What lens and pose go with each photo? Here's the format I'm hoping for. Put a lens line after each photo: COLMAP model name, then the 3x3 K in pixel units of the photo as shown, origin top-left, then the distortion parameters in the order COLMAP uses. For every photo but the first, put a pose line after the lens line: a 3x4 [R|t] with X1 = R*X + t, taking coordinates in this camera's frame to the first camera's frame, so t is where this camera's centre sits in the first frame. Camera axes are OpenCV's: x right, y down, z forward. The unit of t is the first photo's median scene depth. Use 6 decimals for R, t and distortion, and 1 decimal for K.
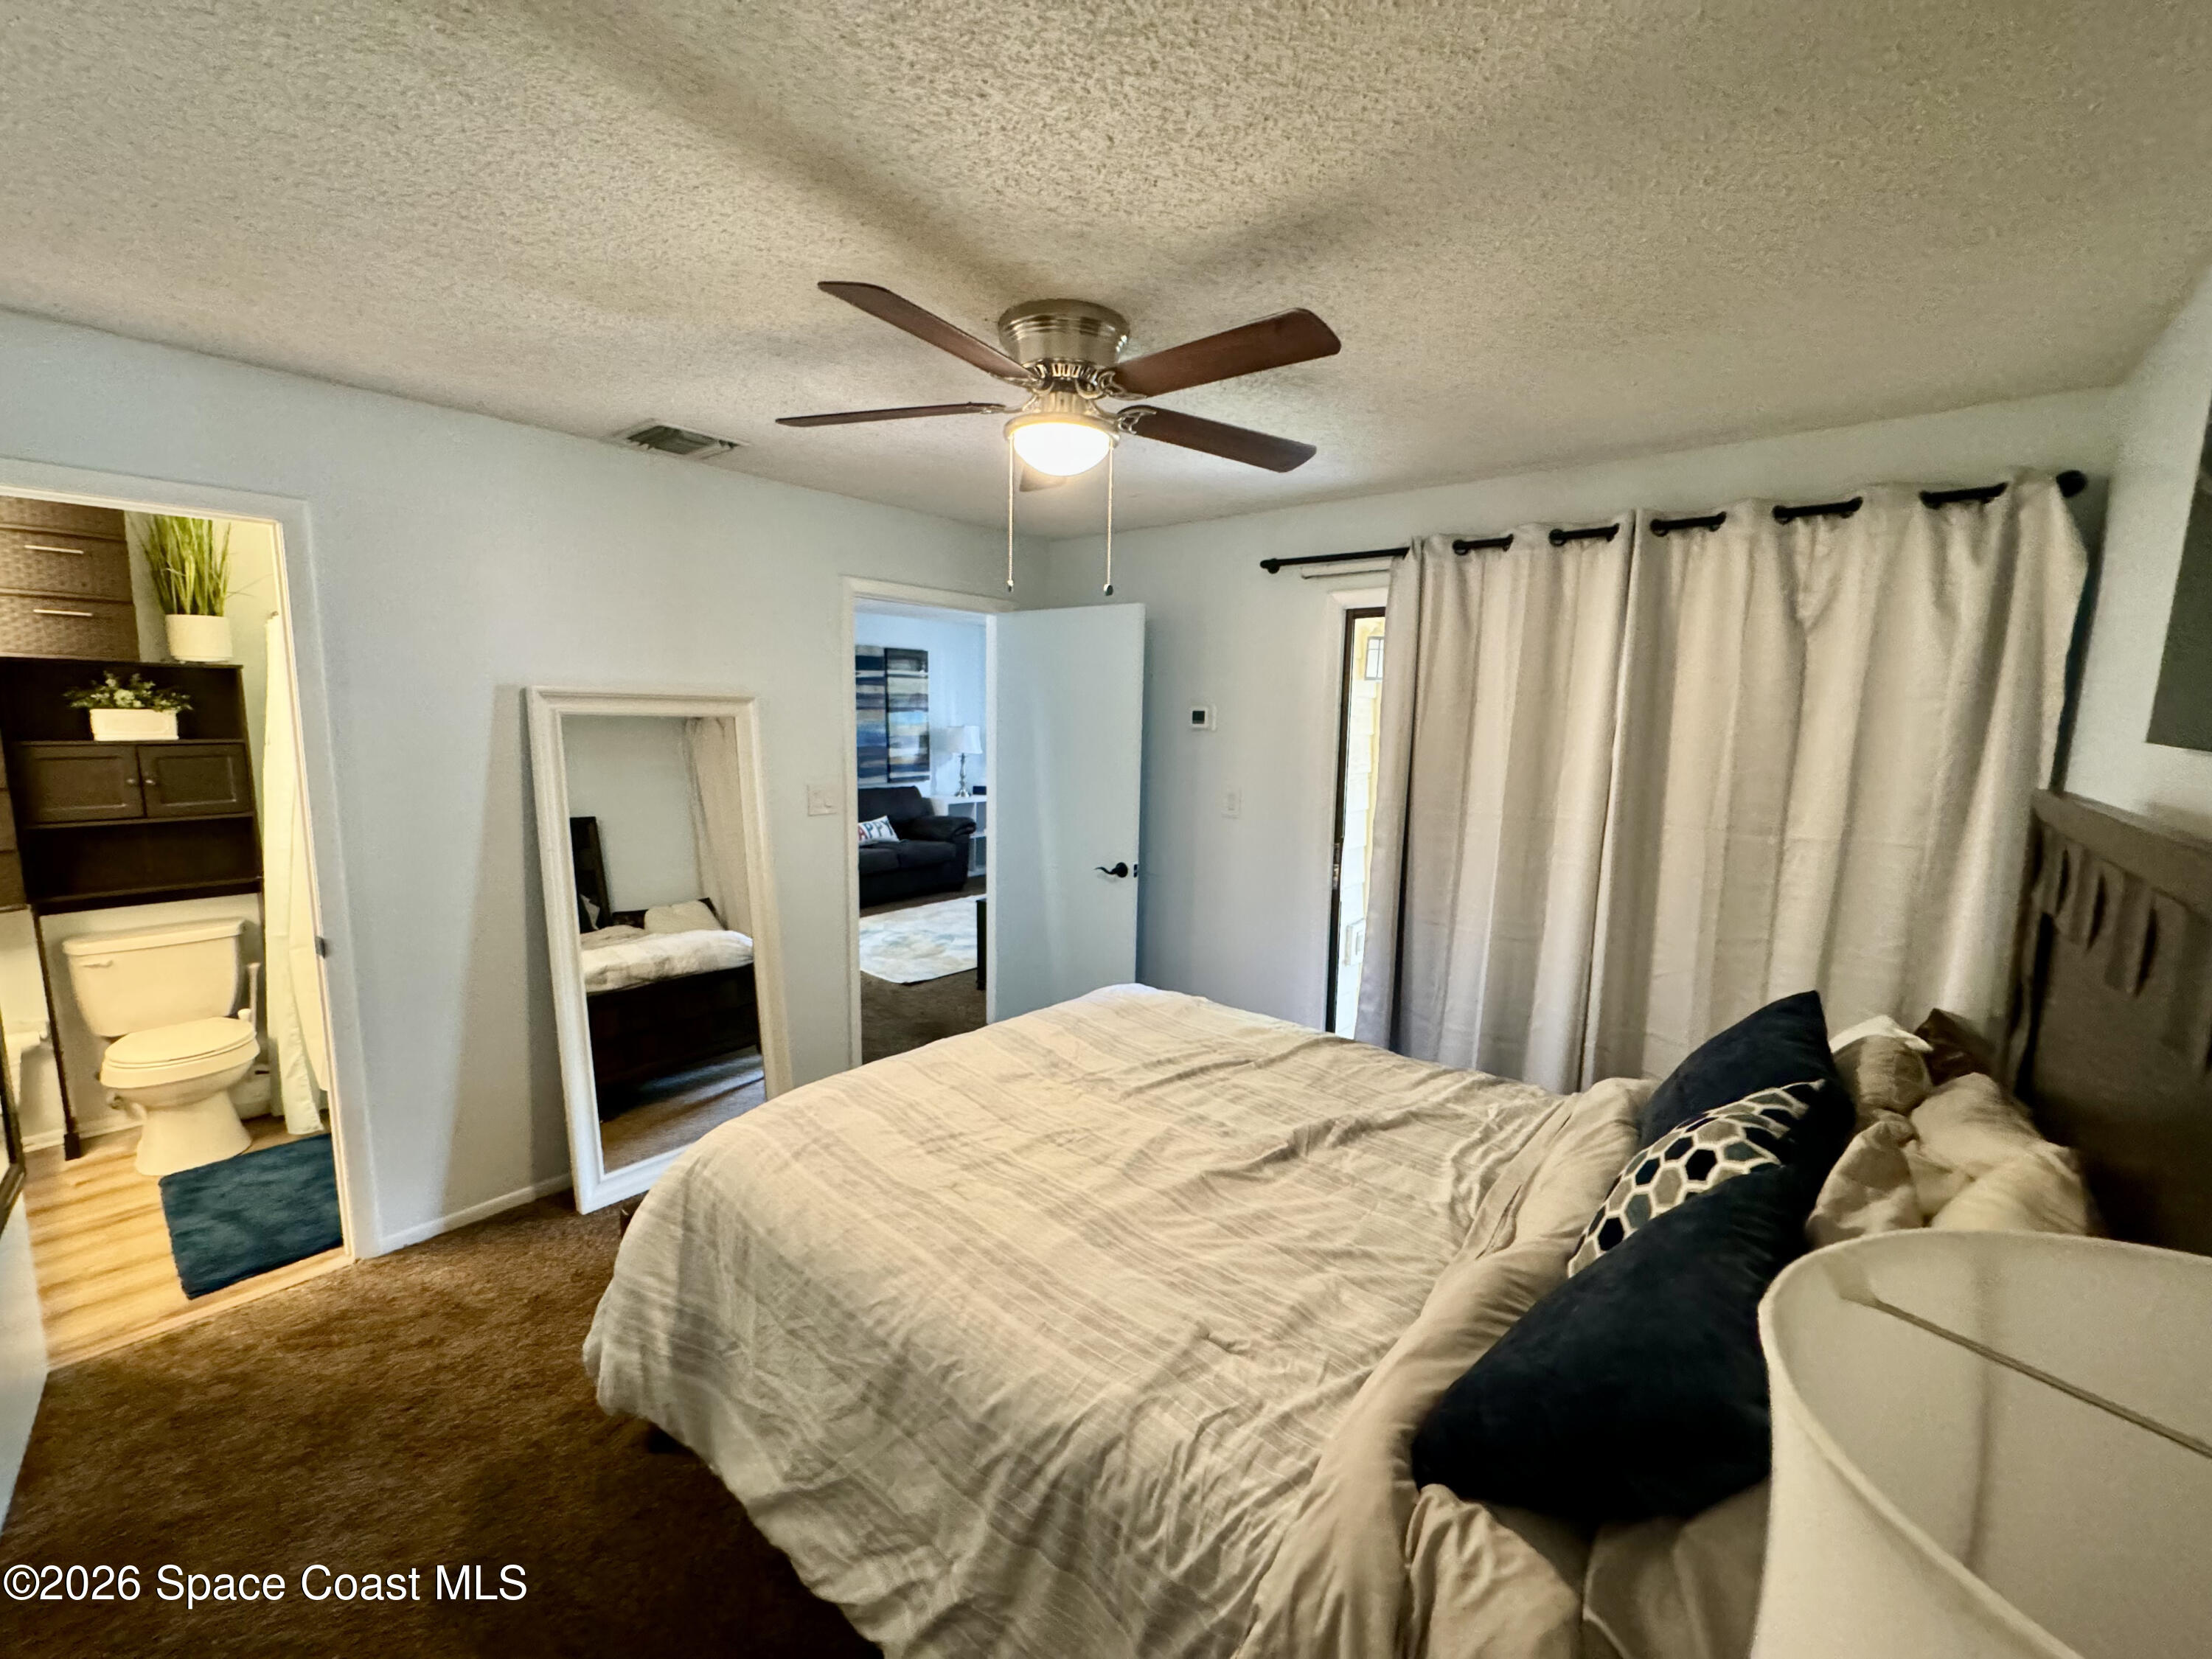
lens RADIAL K [[881.8, 0, 1105.0], [0, 881.8, 827.1], [0, 0, 1]] dist [-0.001120, 0.000135]
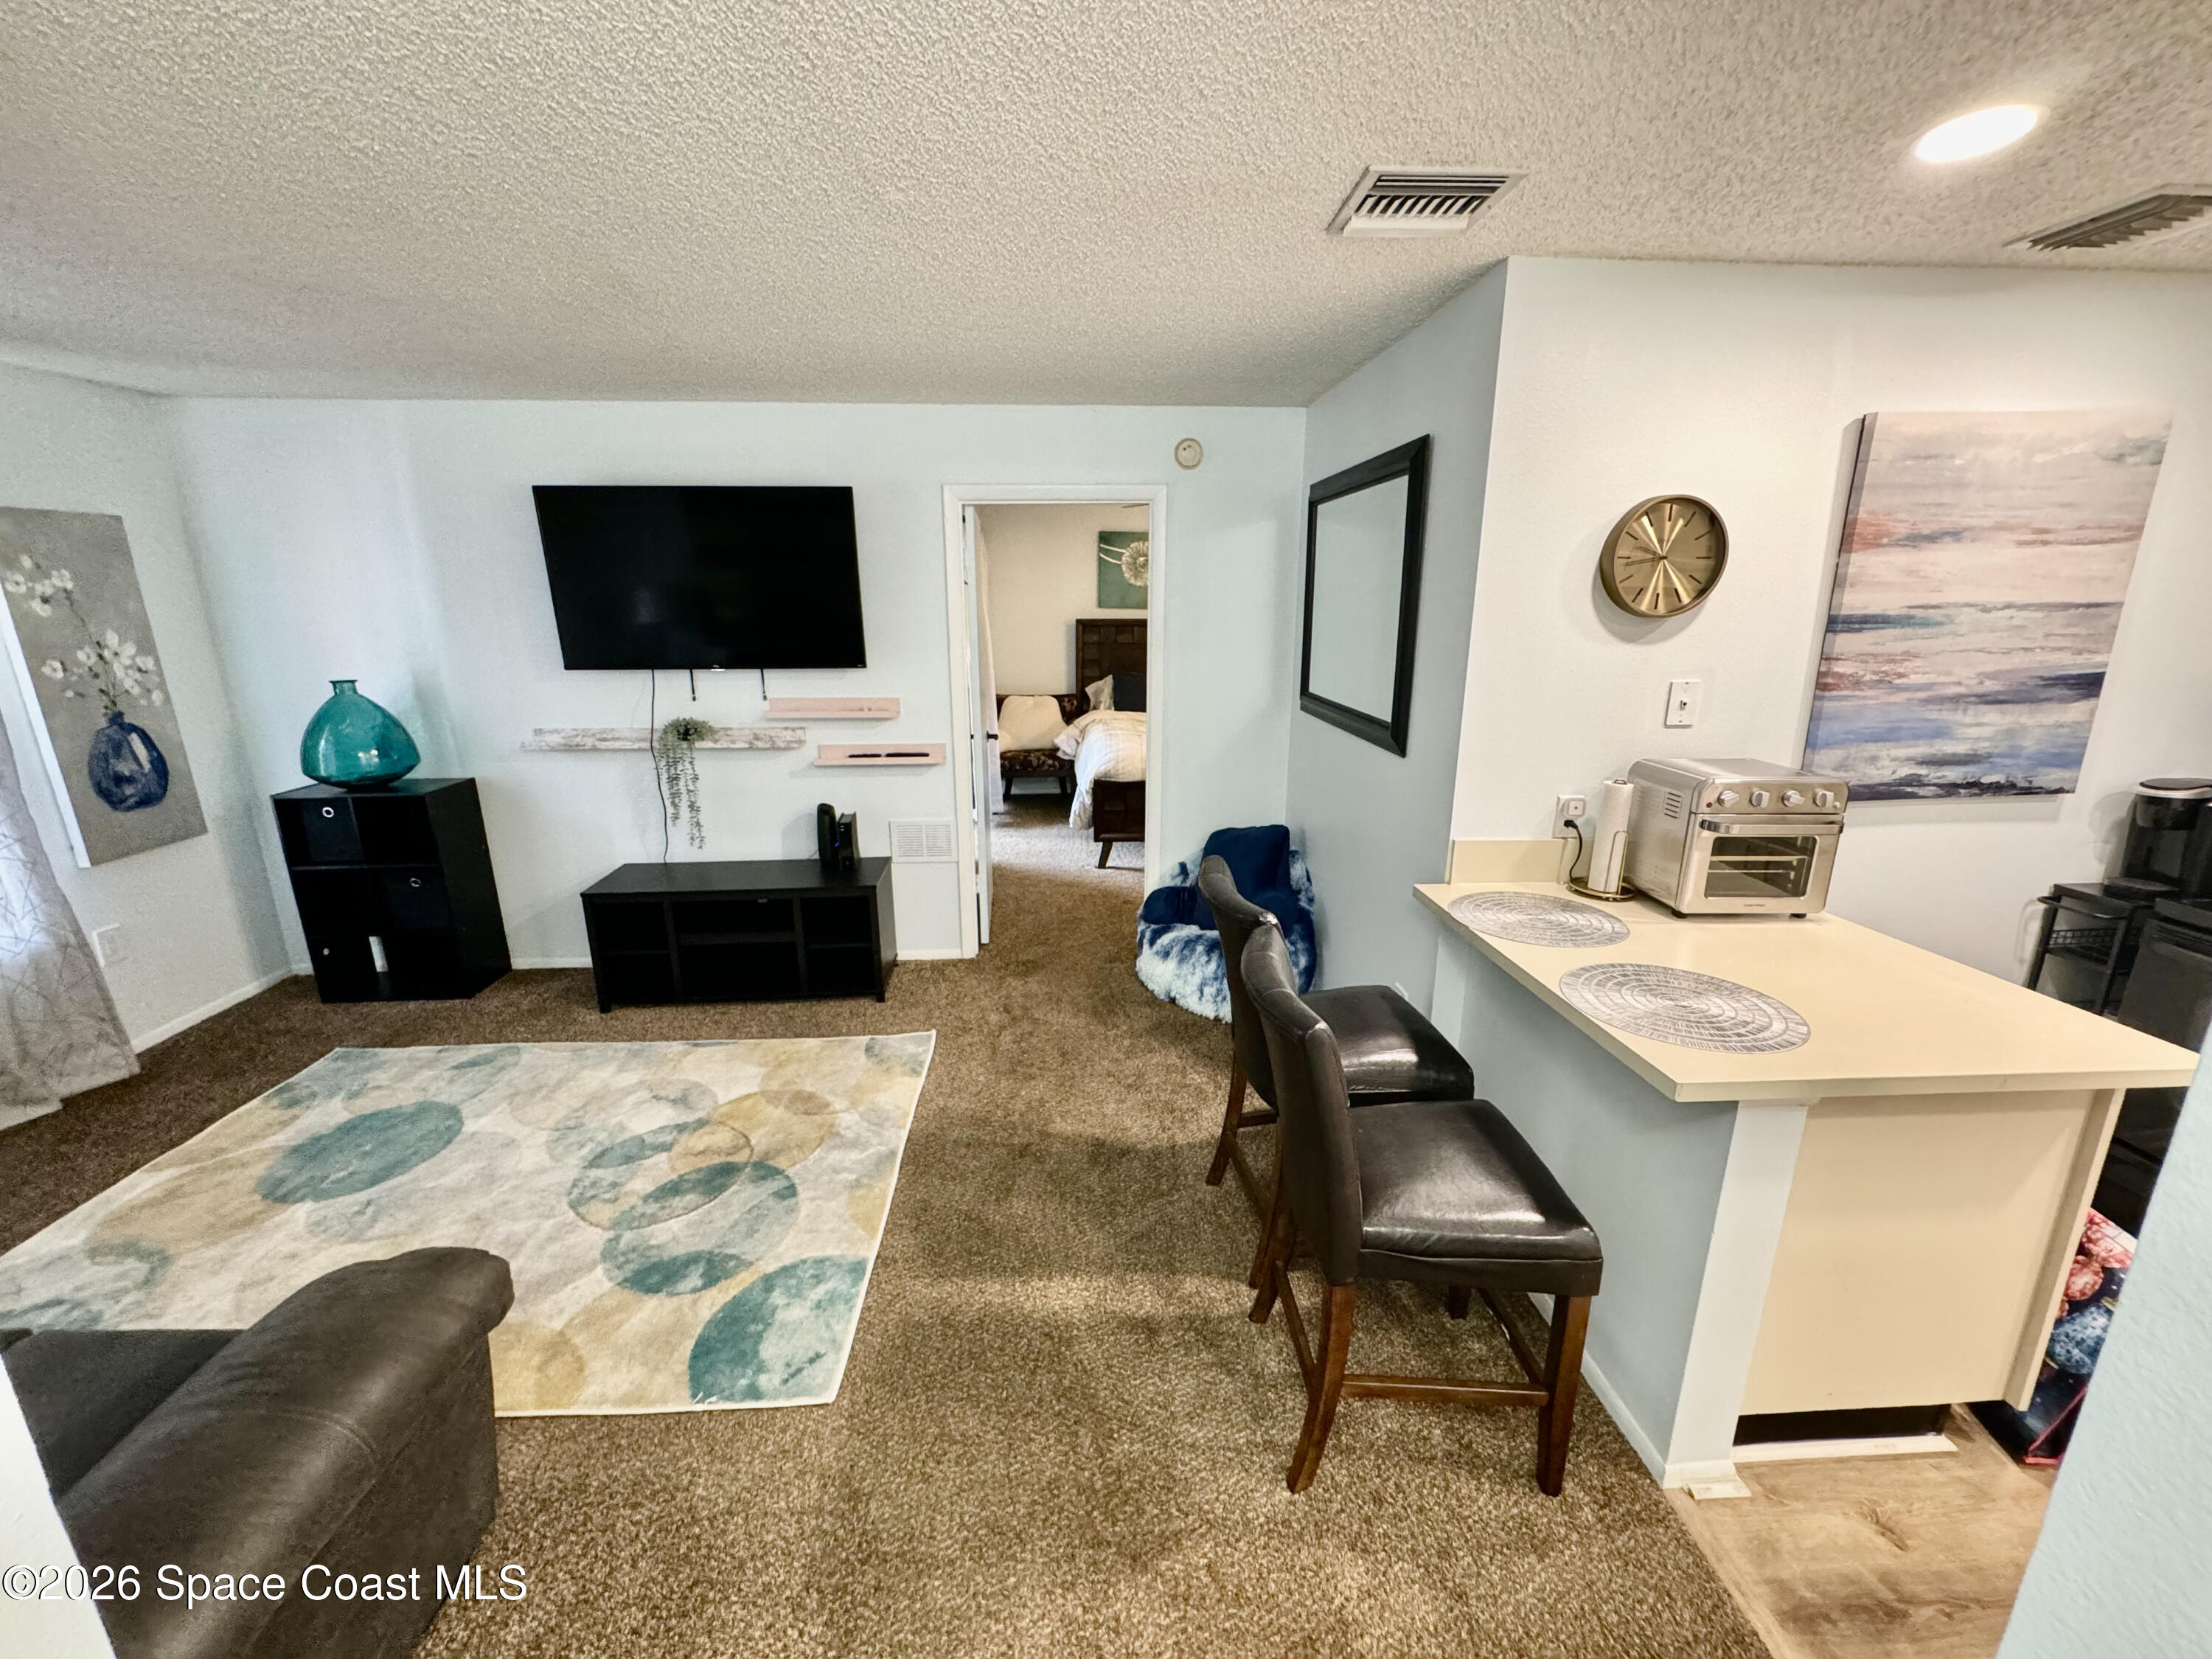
lens RADIAL K [[881.8, 0, 1105.0], [0, 881.8, 827.1], [0, 0, 1]] dist [-0.001120, 0.000135]
pose [[-0.688288, -0.196349, 0.698360, -0.476296], [0.086340, 0.933659, 0.347600, -0.121109], [-0.720281, 0.299545, -0.625674, 0.811054]]
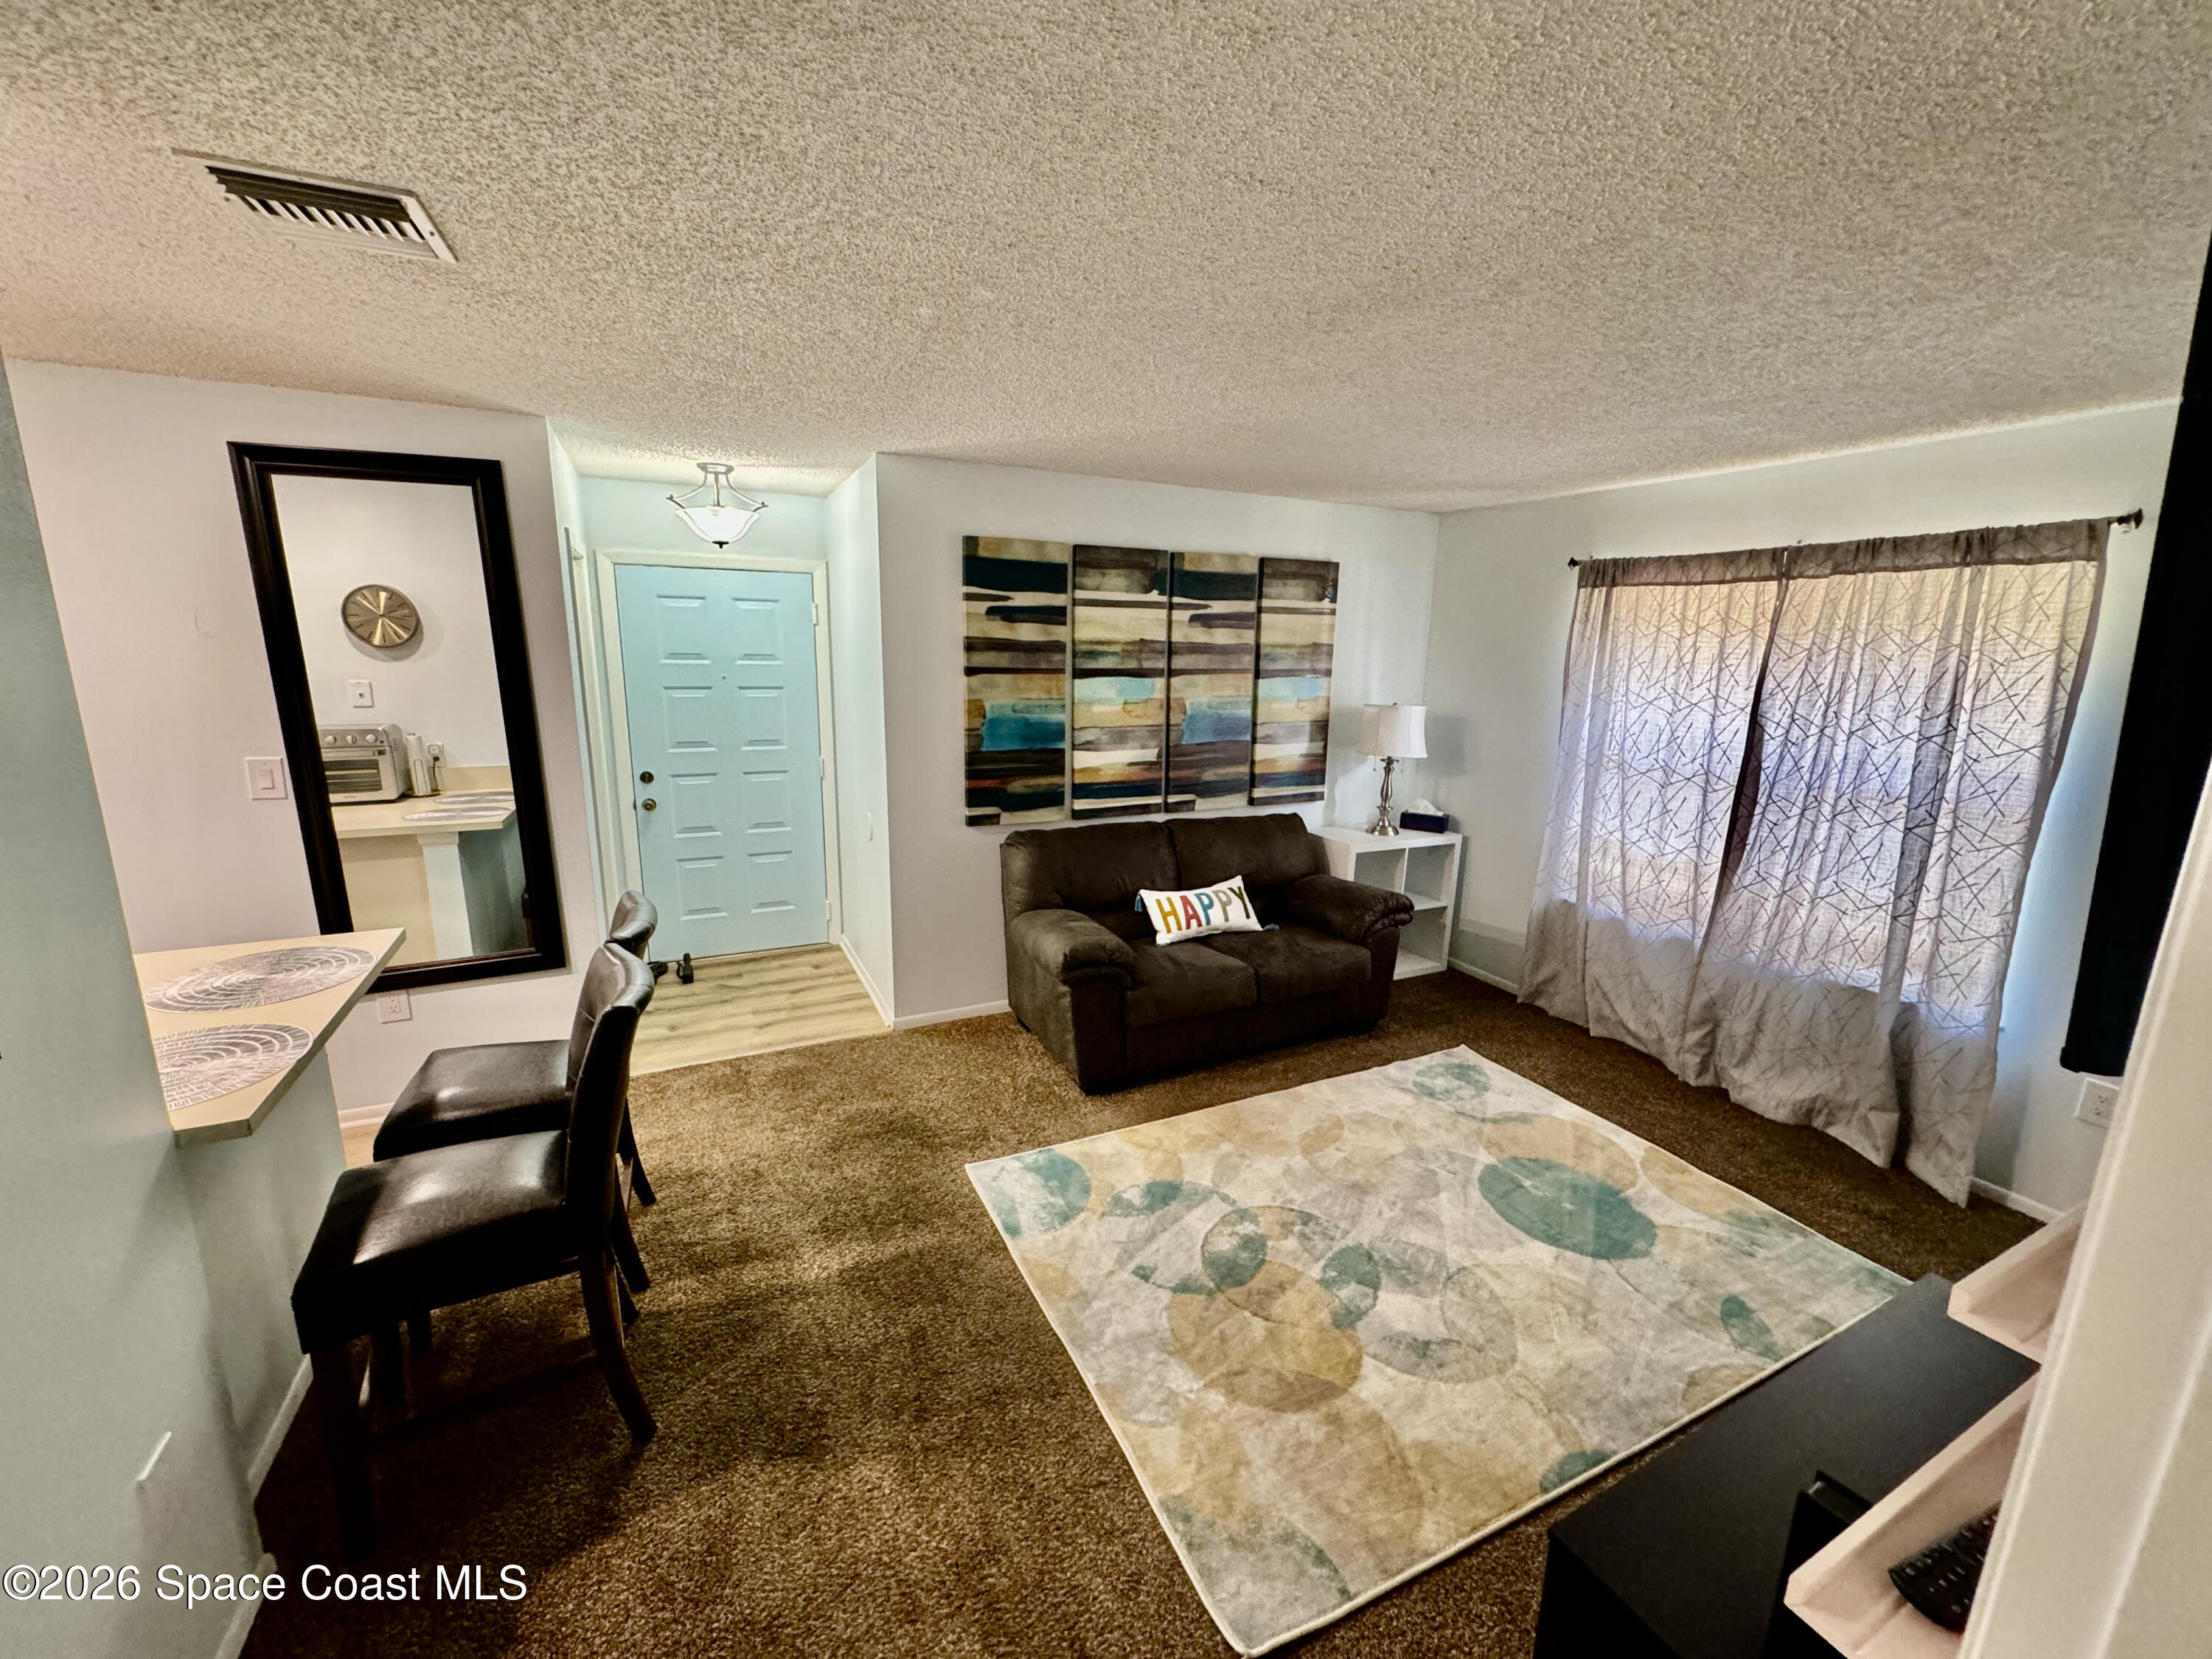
lens RADIAL K [[881.8, 0, 1105.0], [0, 881.8, 827.1], [0, 0, 1]] dist [-0.001120, 0.000135]
pose [[0.916077, 0.085485, -0.391785, -0.111813], [-0.058825, 0.995091, 0.079578, -0.076805], [0.396664, -0.049853, 0.916609, 0.459870]]
